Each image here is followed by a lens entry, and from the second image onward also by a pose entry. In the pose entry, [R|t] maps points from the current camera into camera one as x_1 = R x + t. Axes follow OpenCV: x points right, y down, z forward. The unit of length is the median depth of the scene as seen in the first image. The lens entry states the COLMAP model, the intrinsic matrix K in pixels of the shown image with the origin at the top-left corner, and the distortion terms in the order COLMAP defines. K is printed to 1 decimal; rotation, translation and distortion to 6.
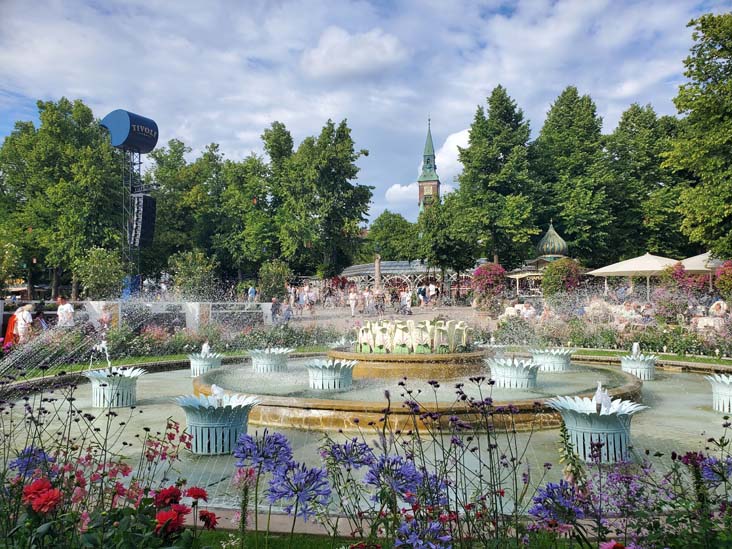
lens RADIAL K [[560.9, 0, 365.5], [0, 560.9, 313.3], [0, 0, 1]] dist [0.010486, -0.013269]
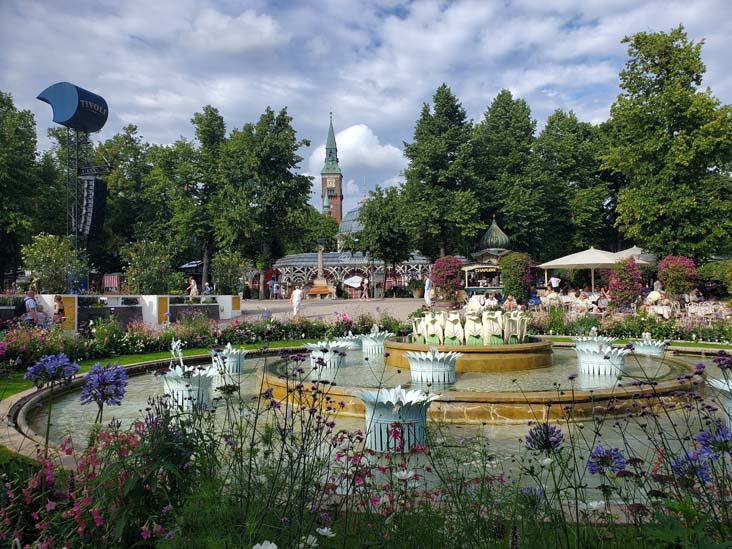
lens RADIAL K [[561.0, 0, 366.9], [0, 561.0, 299.1], [0, 0, 1]] dist [0.016584, -0.003523]
pose [[0.979576, -0.007663, 0.200927, -0.110207], [0.009823, 0.999904, -0.009754, -0.000657], [-0.200833, 0.011529, 0.979558, 0.015572]]
